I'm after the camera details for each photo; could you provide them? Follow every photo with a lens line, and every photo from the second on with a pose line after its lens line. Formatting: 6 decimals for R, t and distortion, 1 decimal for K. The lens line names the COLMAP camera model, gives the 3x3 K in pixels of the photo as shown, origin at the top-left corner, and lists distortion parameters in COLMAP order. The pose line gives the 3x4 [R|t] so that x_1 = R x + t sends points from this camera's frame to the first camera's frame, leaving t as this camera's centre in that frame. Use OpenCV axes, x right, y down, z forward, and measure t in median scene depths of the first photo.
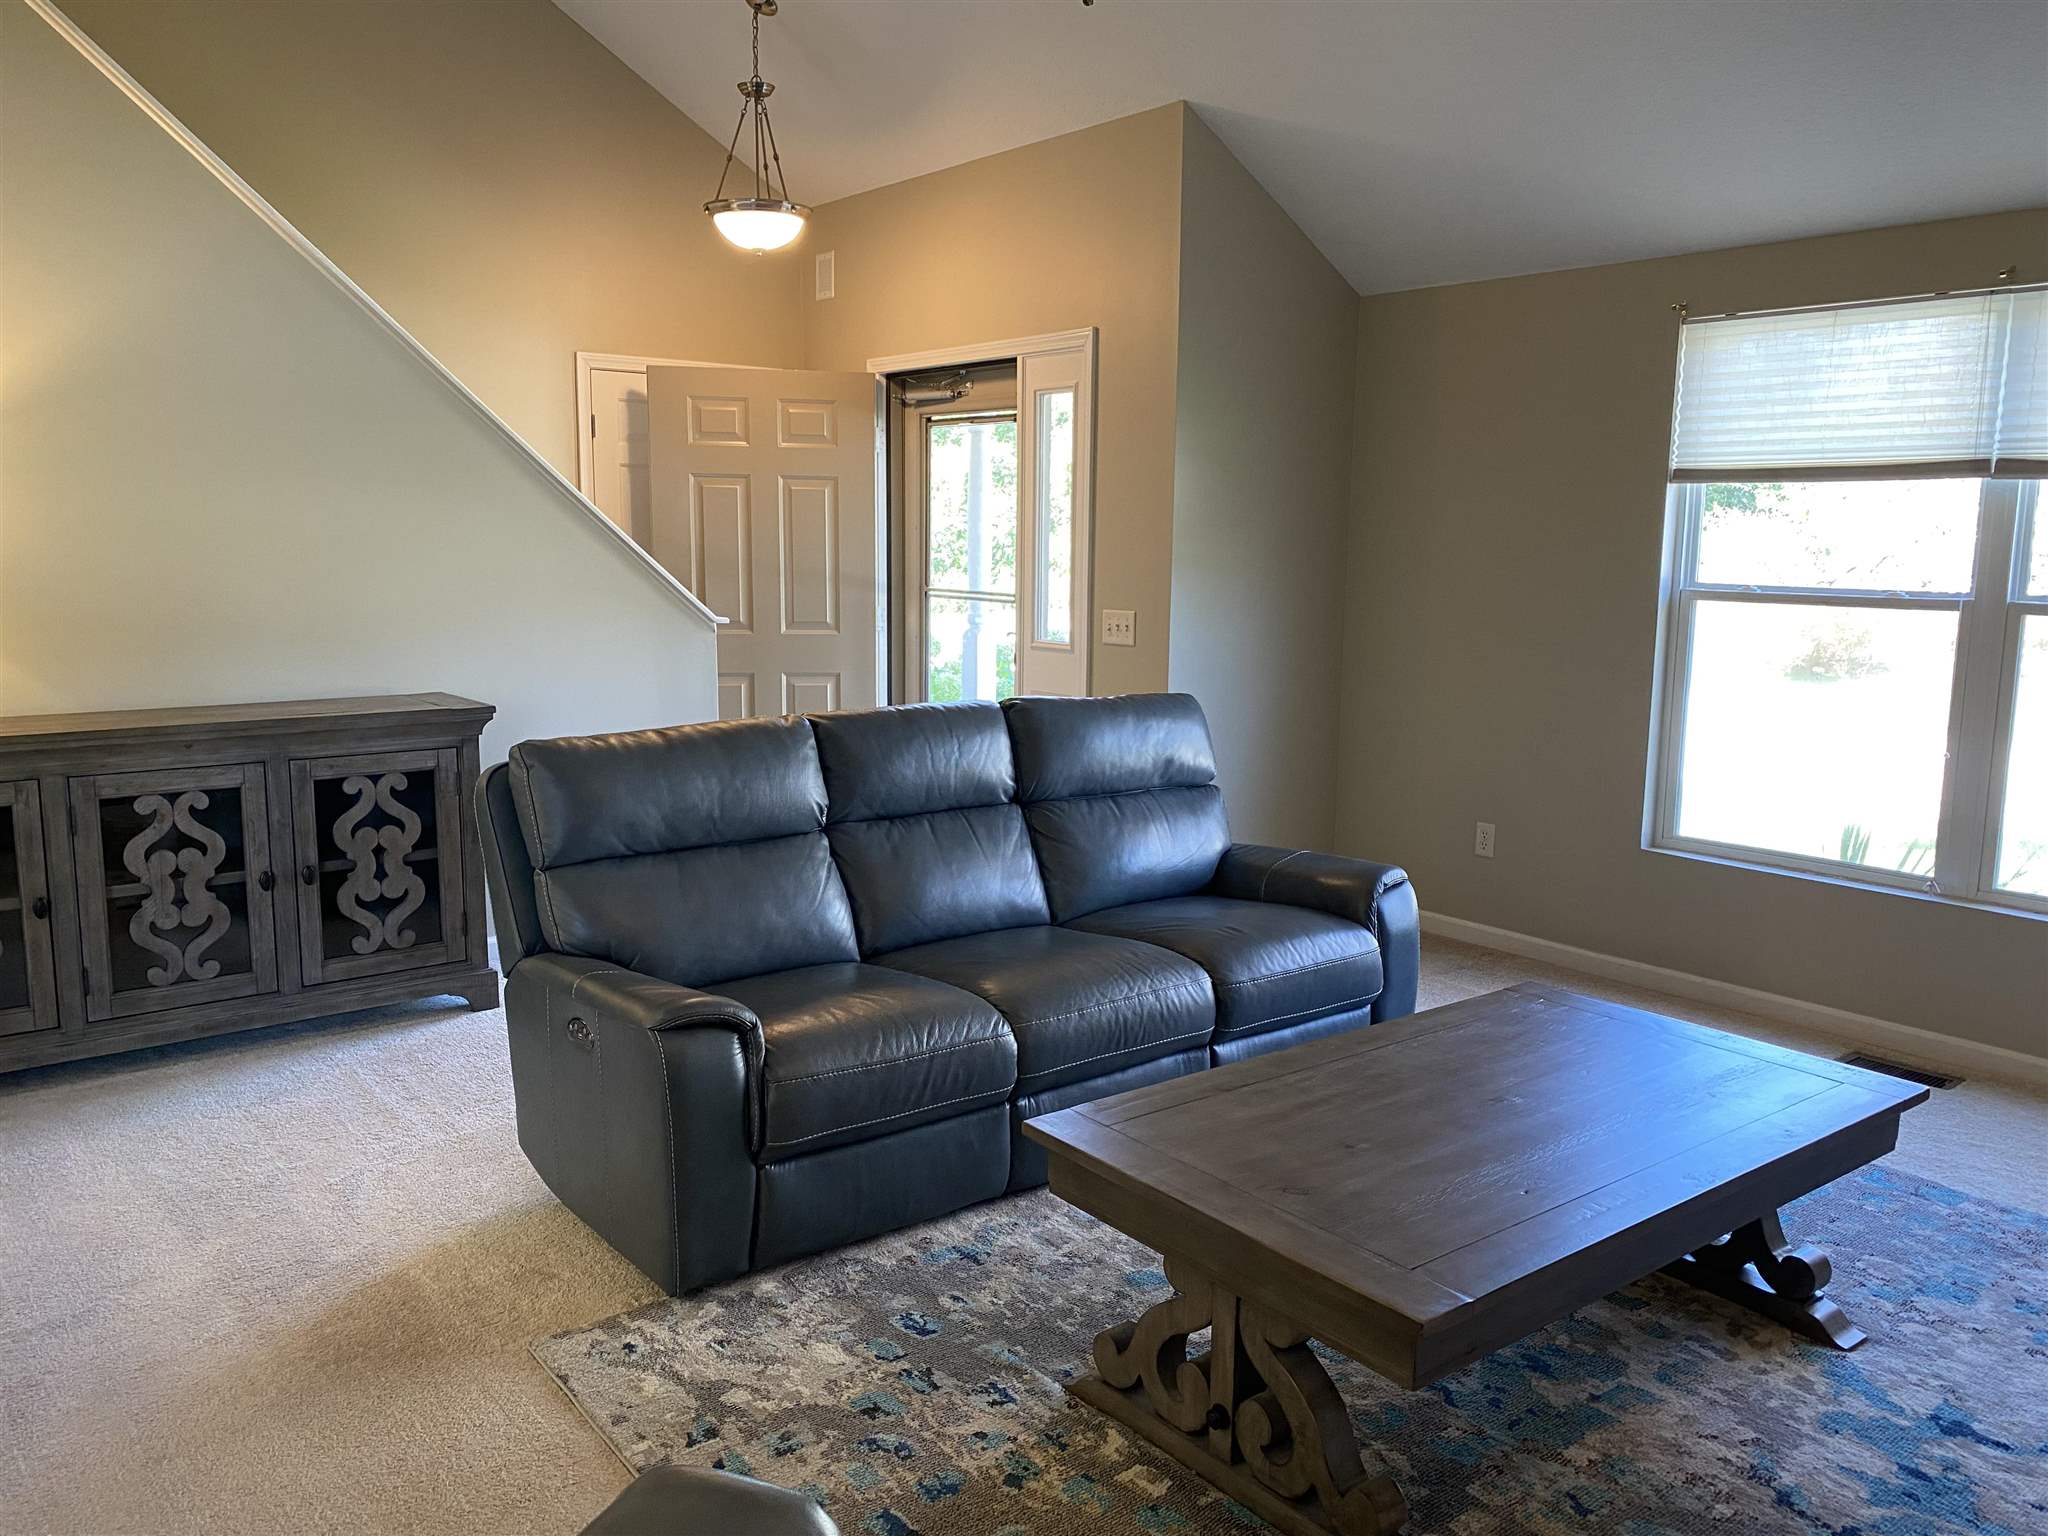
lens RADIAL K [[1554.9, 0, 1024.0], [0, 1554.9, 768.0], [0, 0, 1]] dist [0.029840, -0.006436]
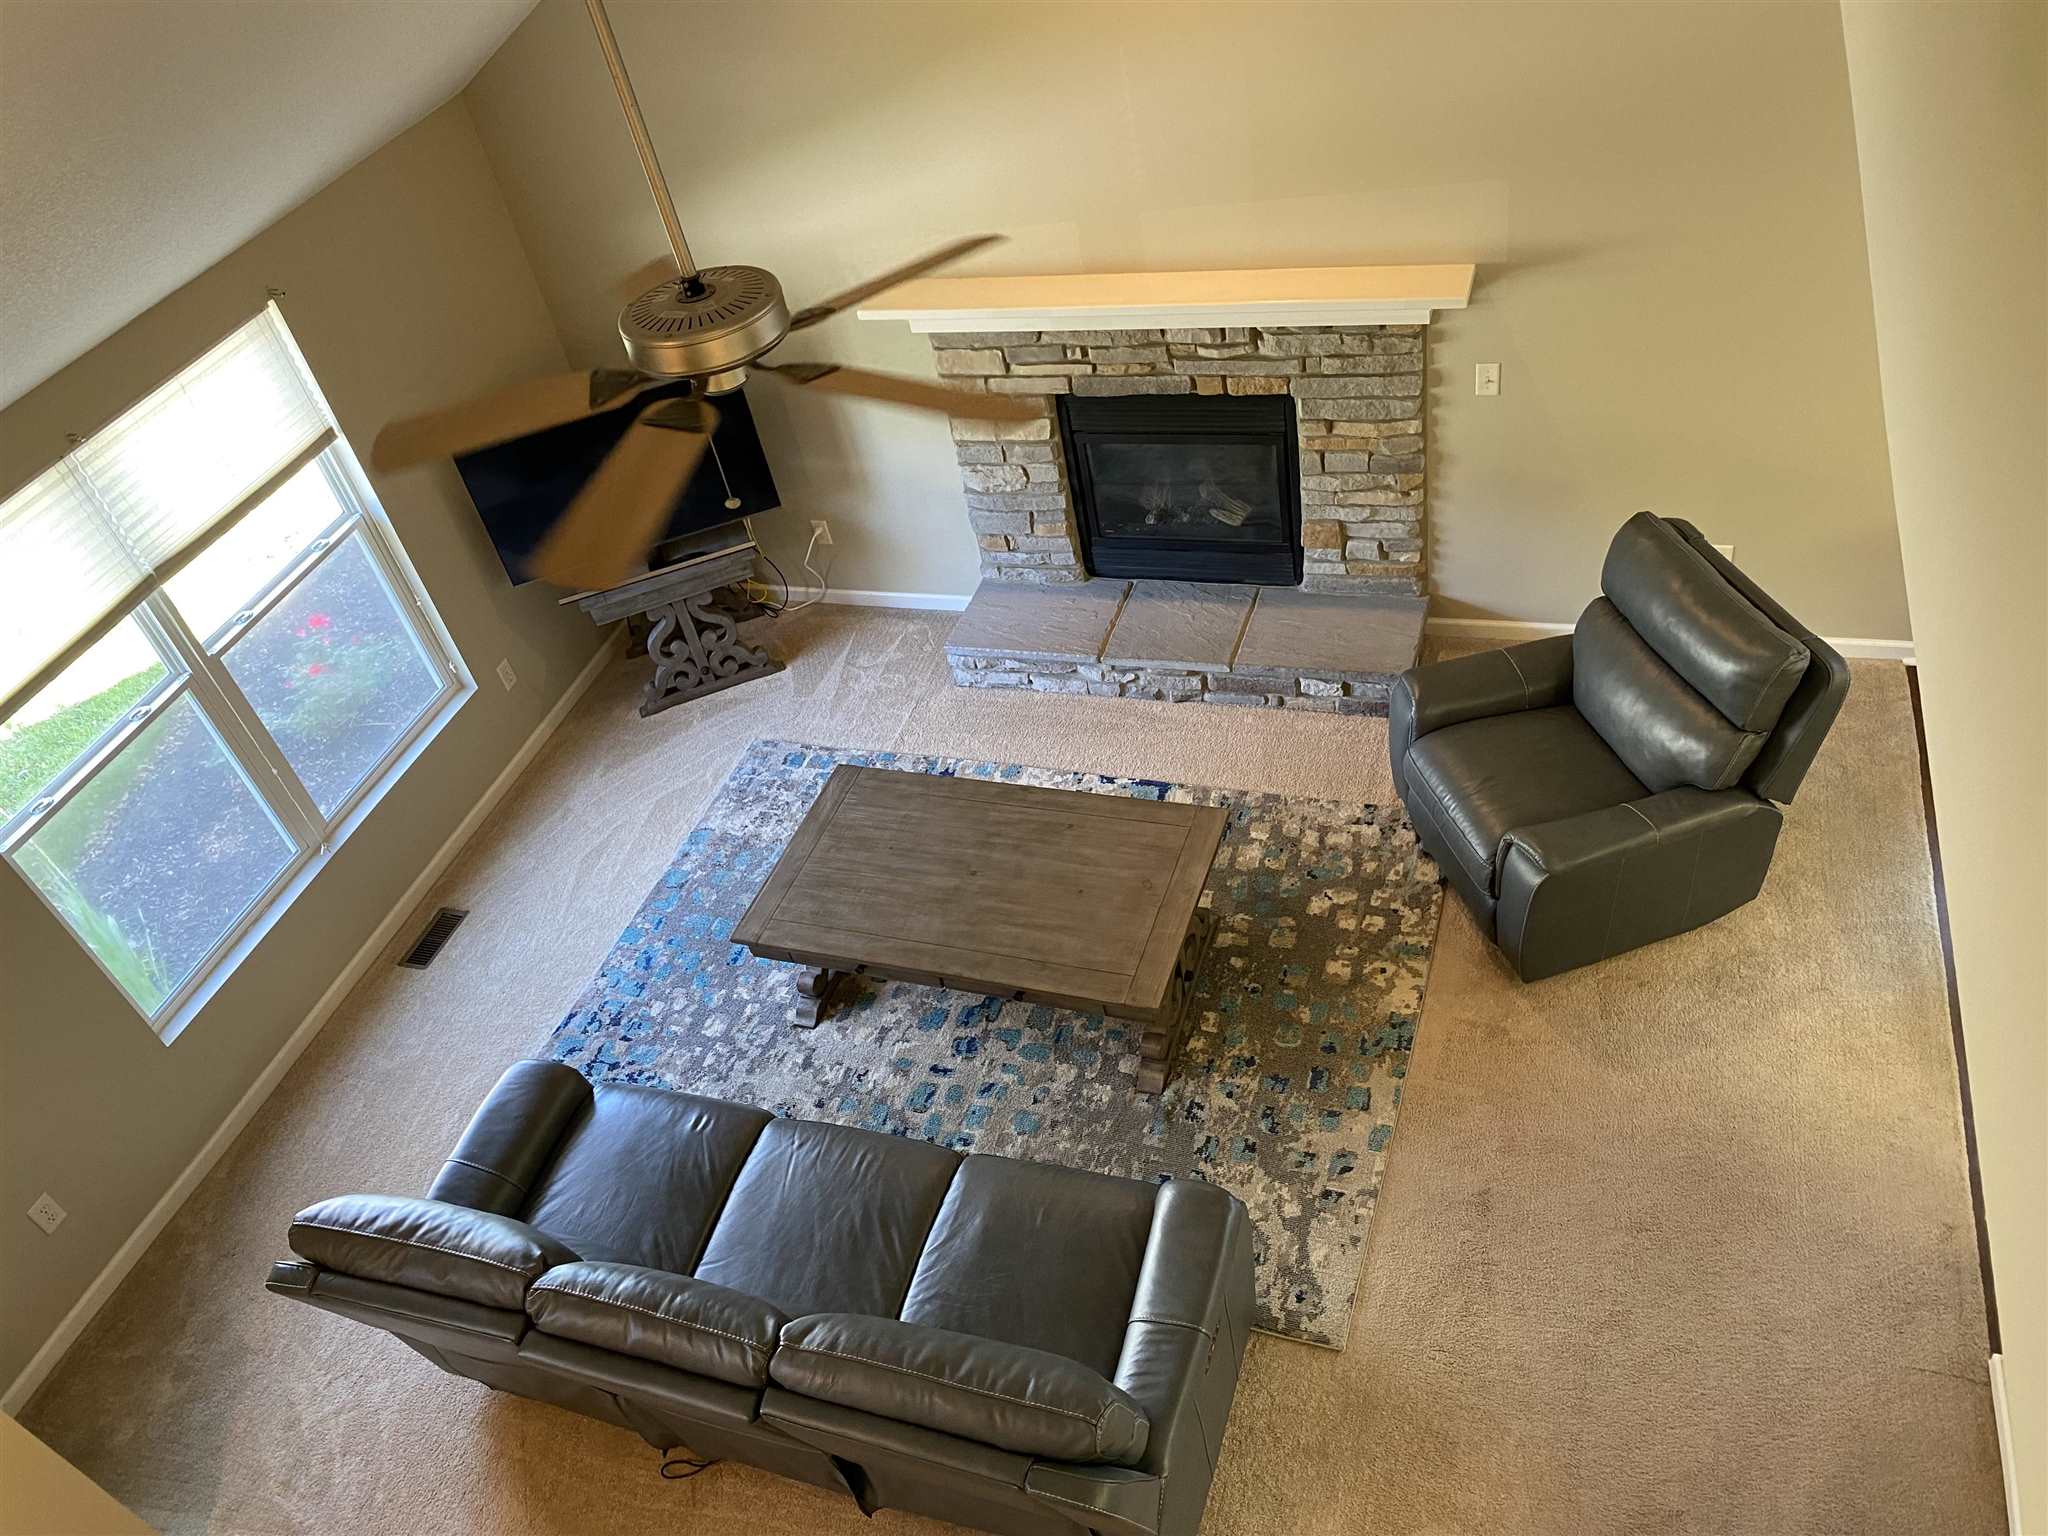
lens RADIAL K [[1557.7, 0, 1009.0], [0, 1557.7, 776.5], [0, 0, 1]] dist [0.096332, -0.149625]
pose [[-0.523498, -0.501078, 0.689108, -0.429976], [0.302695, 0.646651, 0.700156, -0.525995], [-0.796446, 0.575120, -0.186847, 0.583121]]
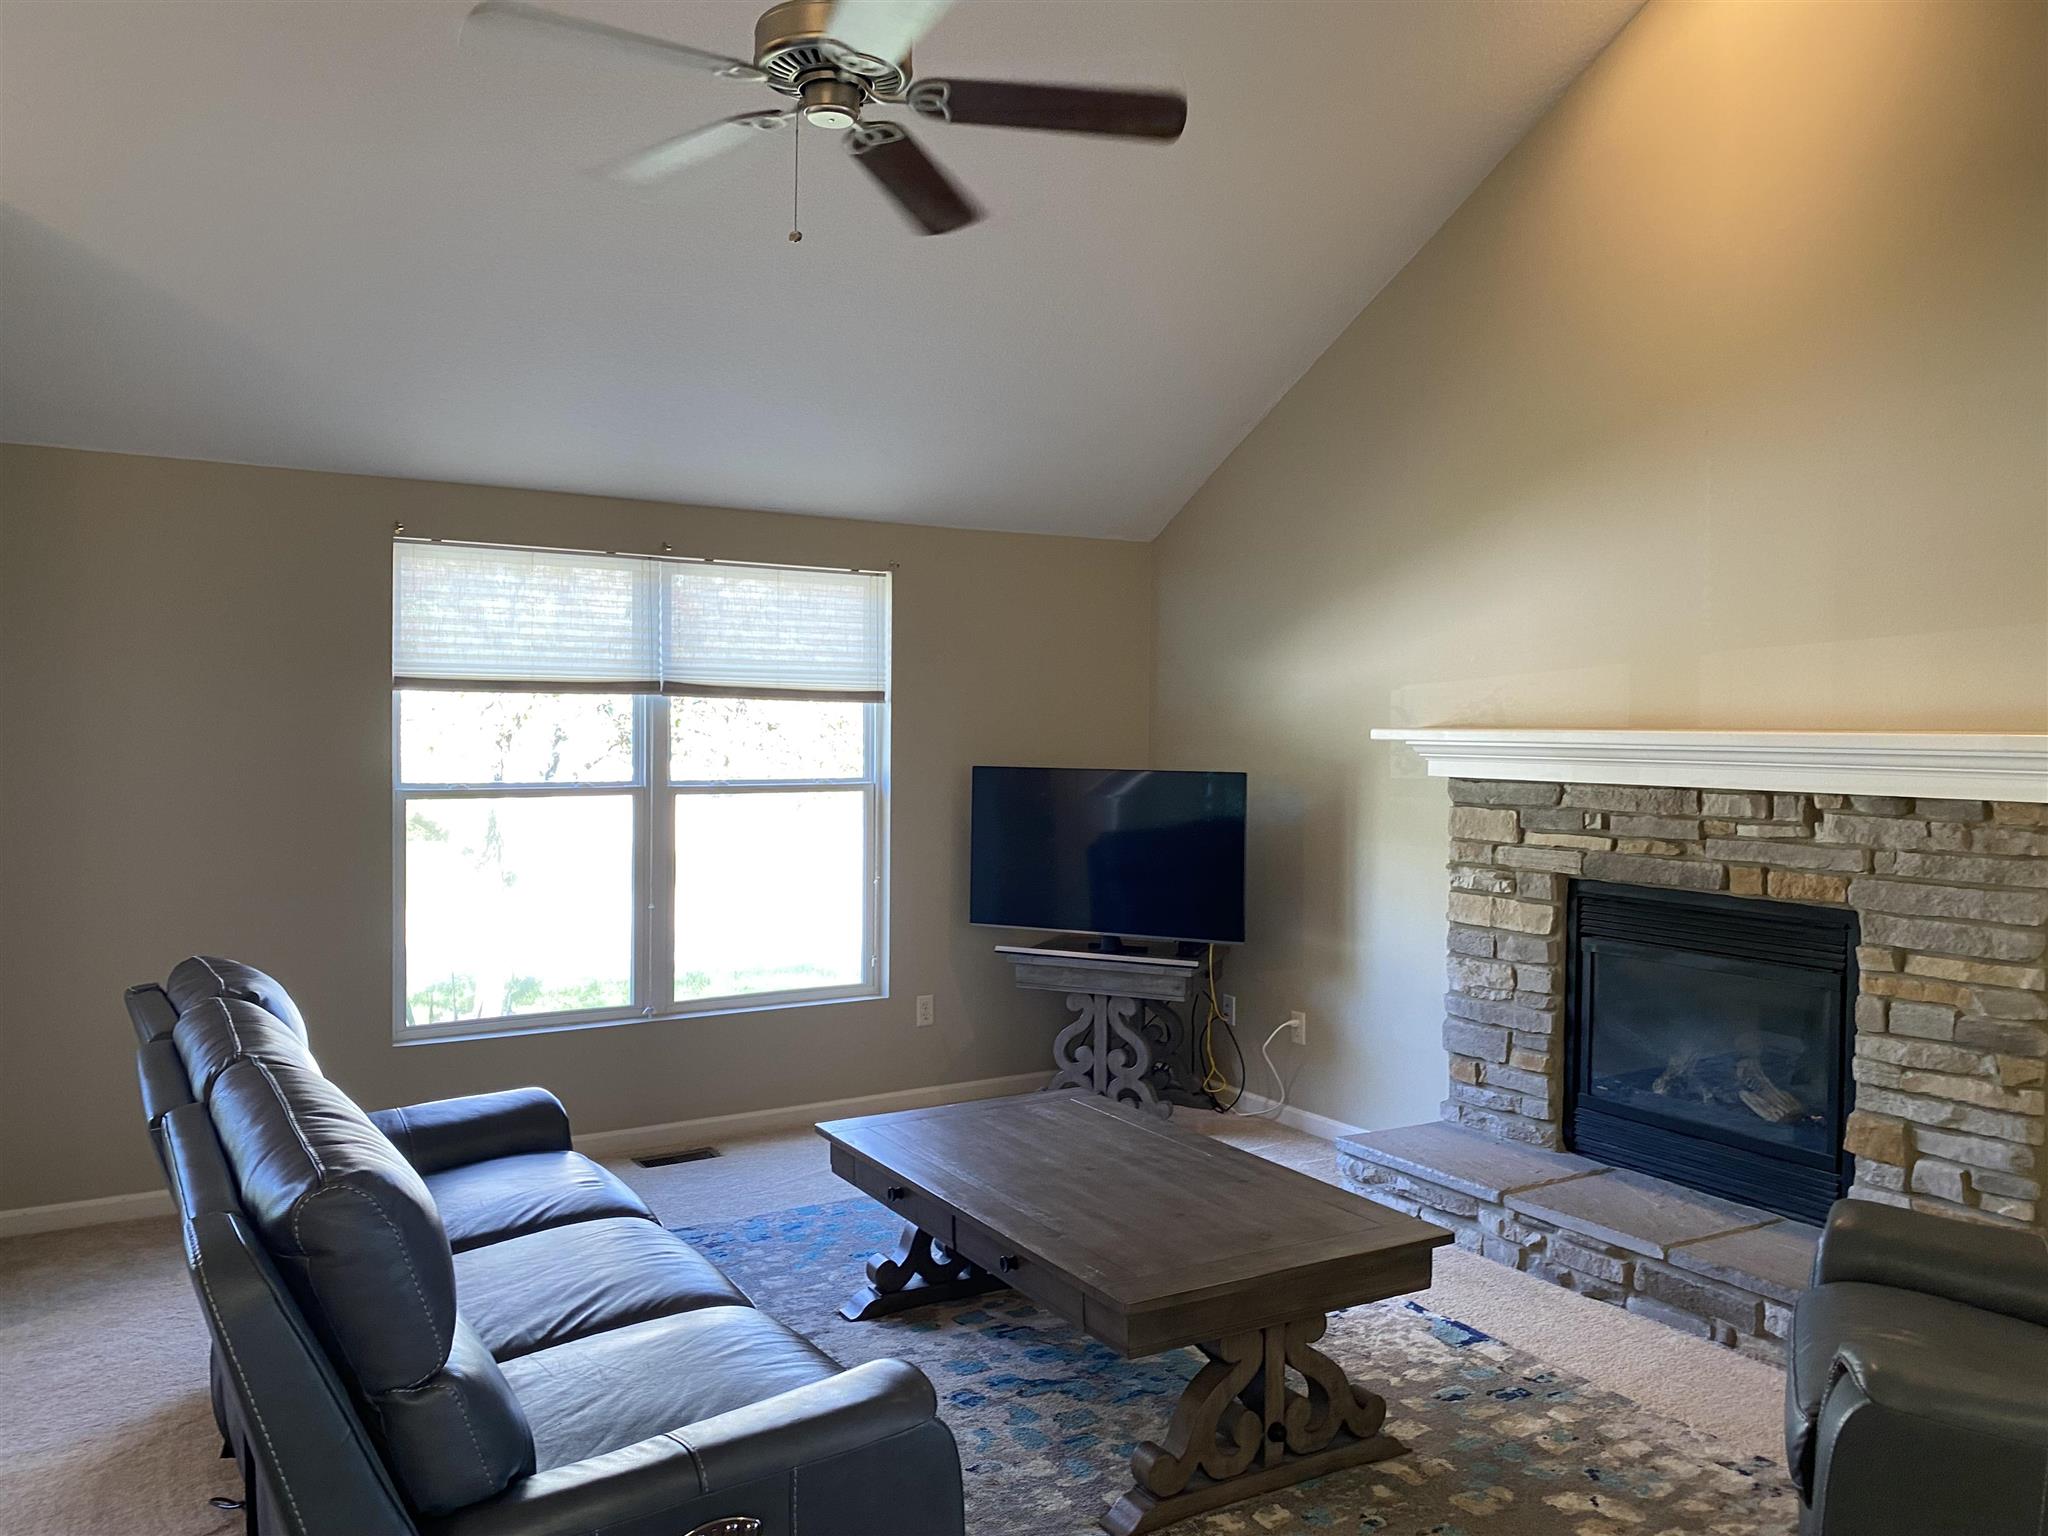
lens RADIAL K [[1568.5, 0, 984.7], [0, 1568.5, 753.1], [0, 0, 1]] dist [0.006550, 0.001319]
pose [[0.143730, -0.029848, 0.989167, -0.484961], [0.146251, 0.989210, 0.008599, -0.077773], [-0.978751, 0.143430, 0.146544, 0.394949]]
